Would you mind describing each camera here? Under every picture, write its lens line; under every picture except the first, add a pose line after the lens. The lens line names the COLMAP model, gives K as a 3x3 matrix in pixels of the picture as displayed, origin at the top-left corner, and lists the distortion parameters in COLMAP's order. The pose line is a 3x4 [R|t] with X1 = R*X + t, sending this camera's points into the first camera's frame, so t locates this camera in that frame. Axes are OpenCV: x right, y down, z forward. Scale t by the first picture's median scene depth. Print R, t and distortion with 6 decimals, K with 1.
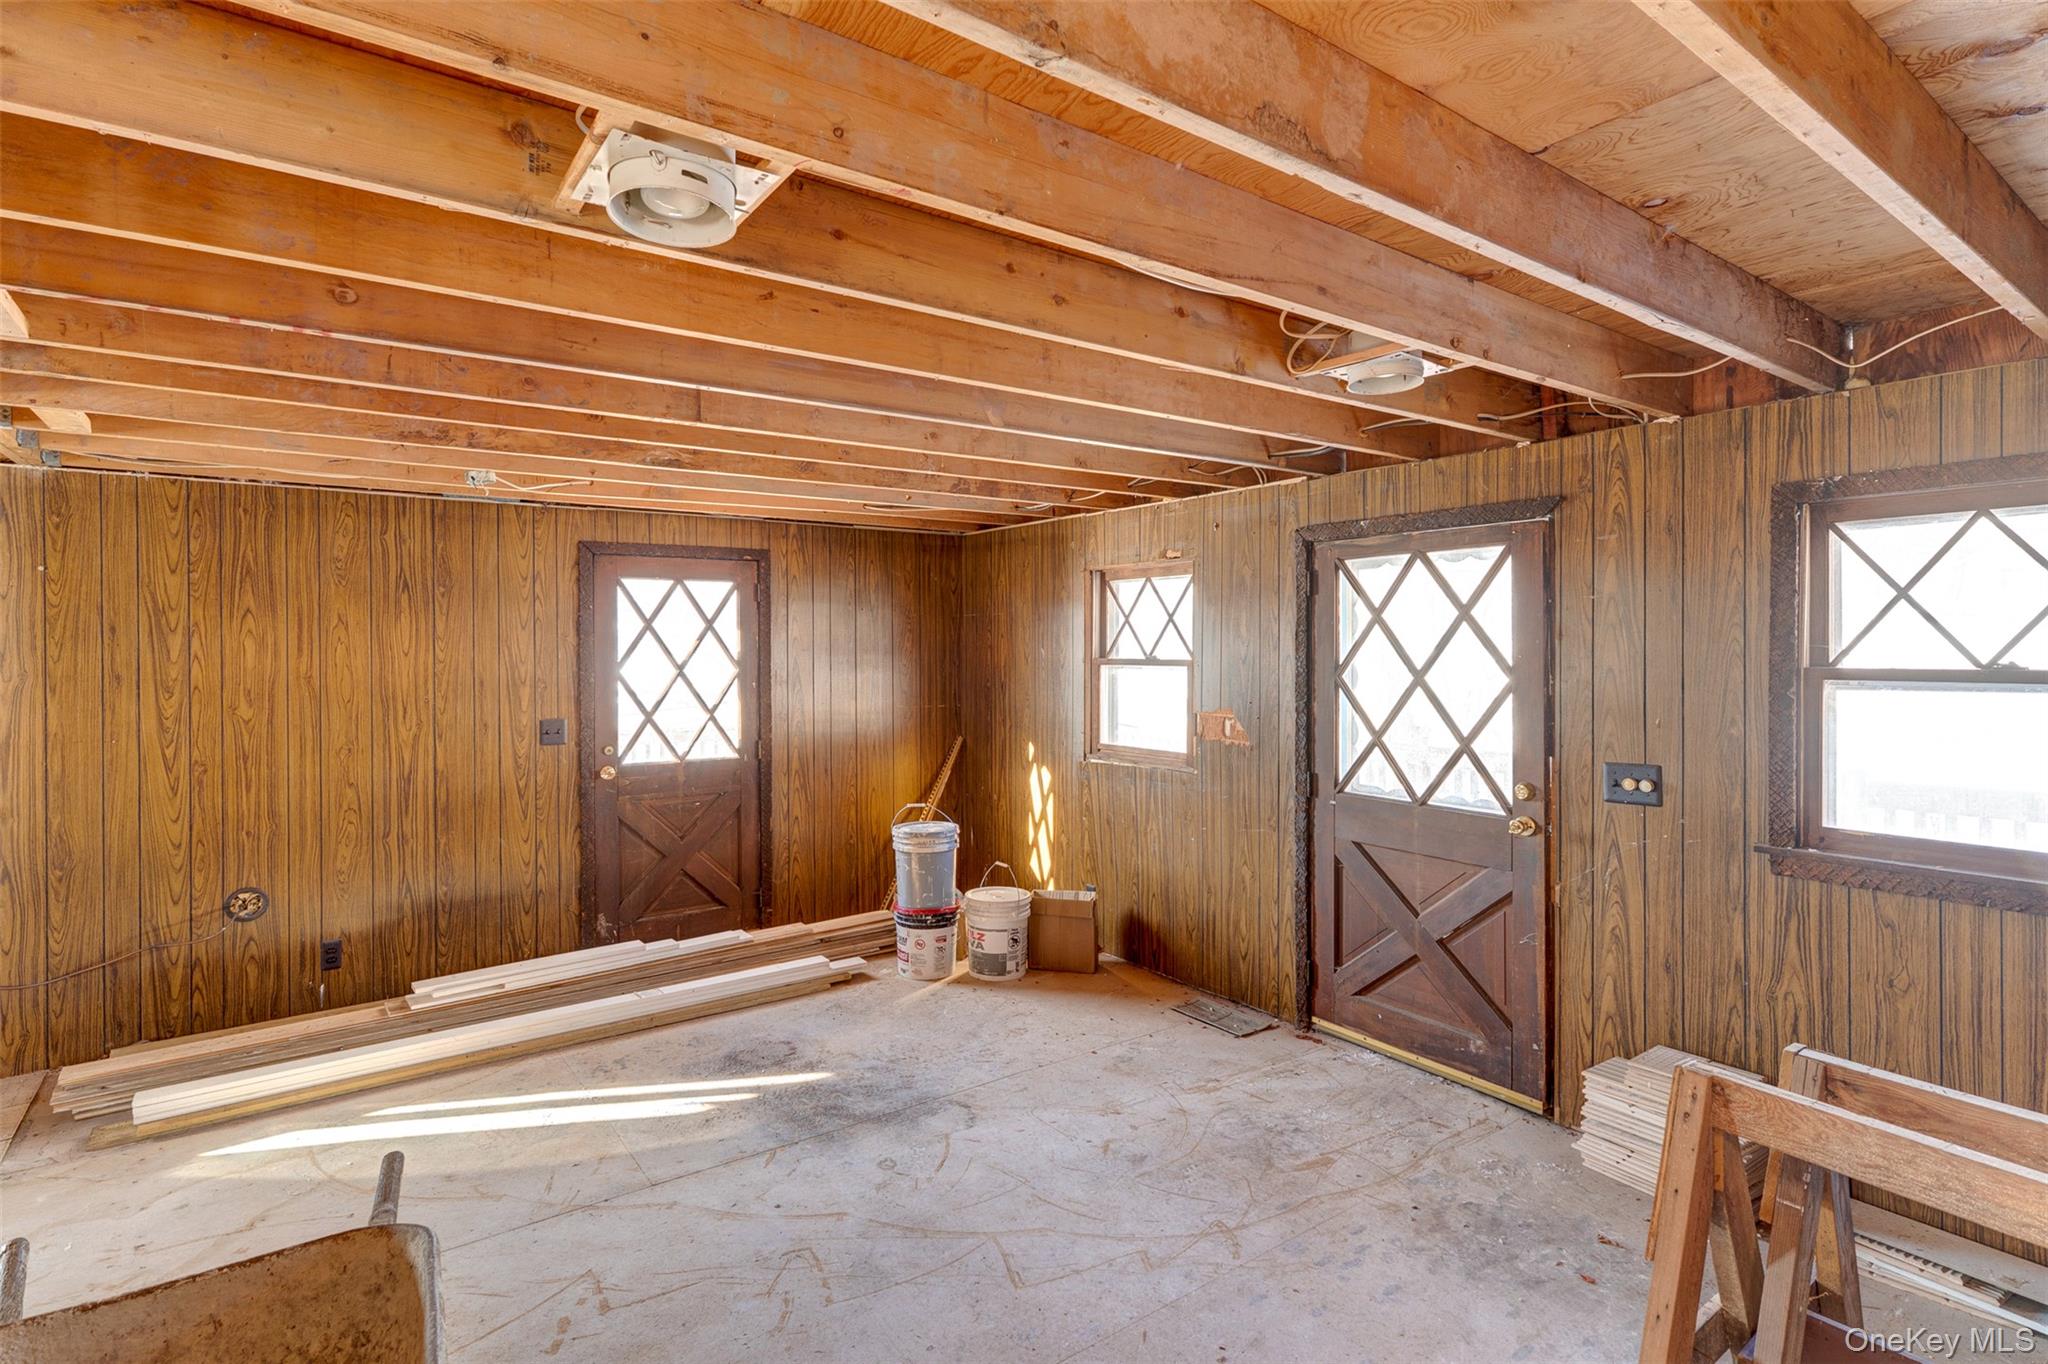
lens RADIAL K [[1004.6, 0, 1052.9], [0, 1004.6, 651.7], [0, 0, 1]] dist [-0.005713, 0.000974]
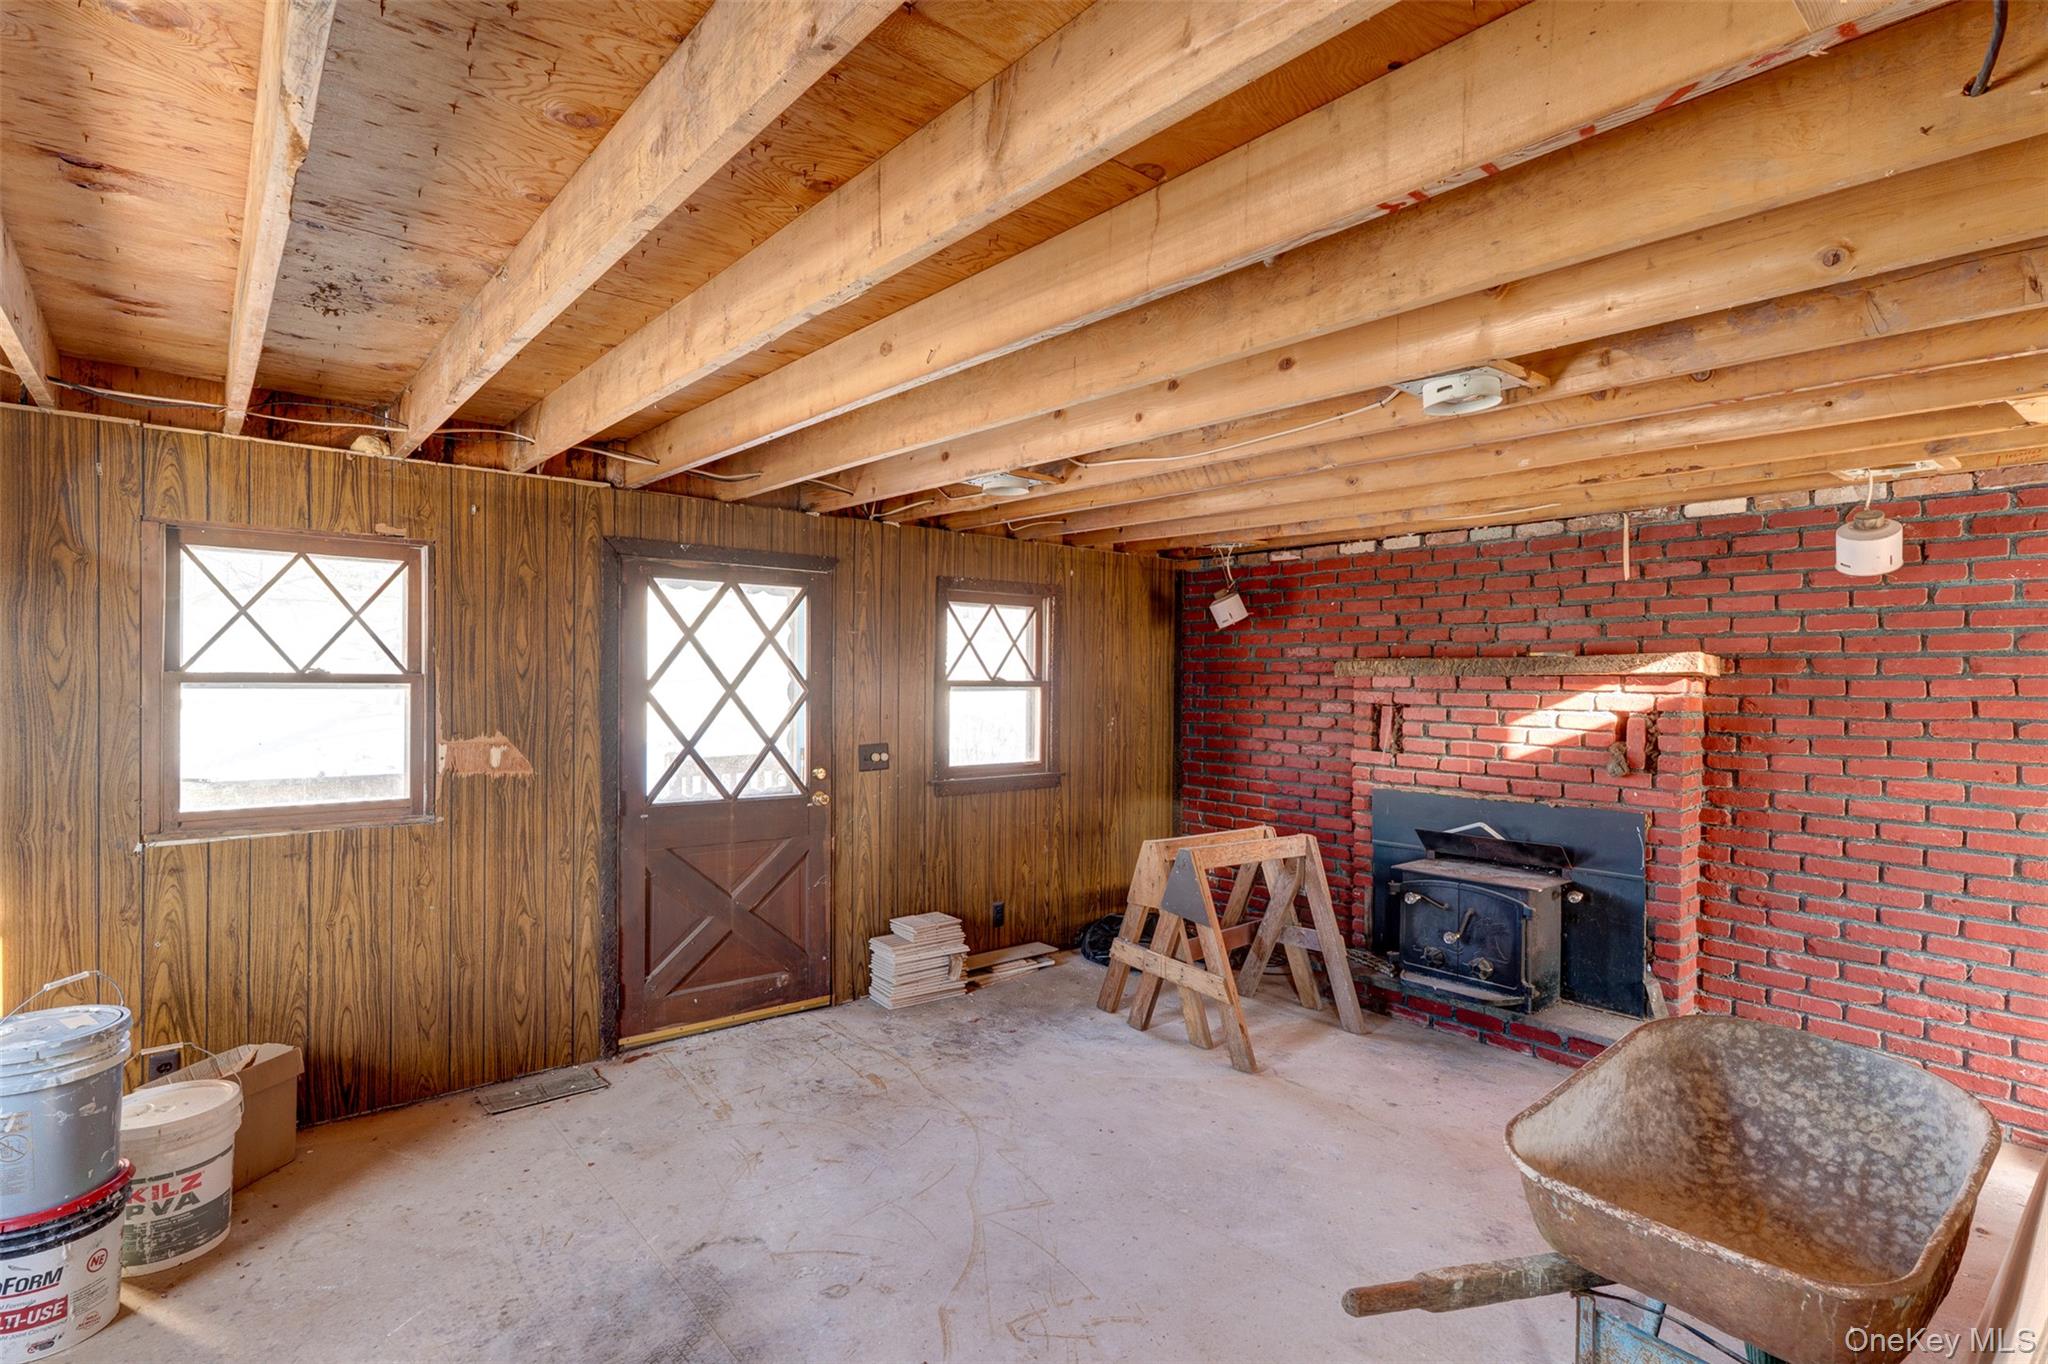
lens RADIAL K [[1004.6, 0, 1027.1], [0, 1004.6, 673.9], [0, 0, 1]] dist [-0.005713, 0.000974]
pose [[-0.062403, -0.006370, 0.998031, -0.832825], [-0.014780, 0.999876, 0.005458, -0.004934], [-0.997942, -0.014411, -0.062489, 0.752071]]
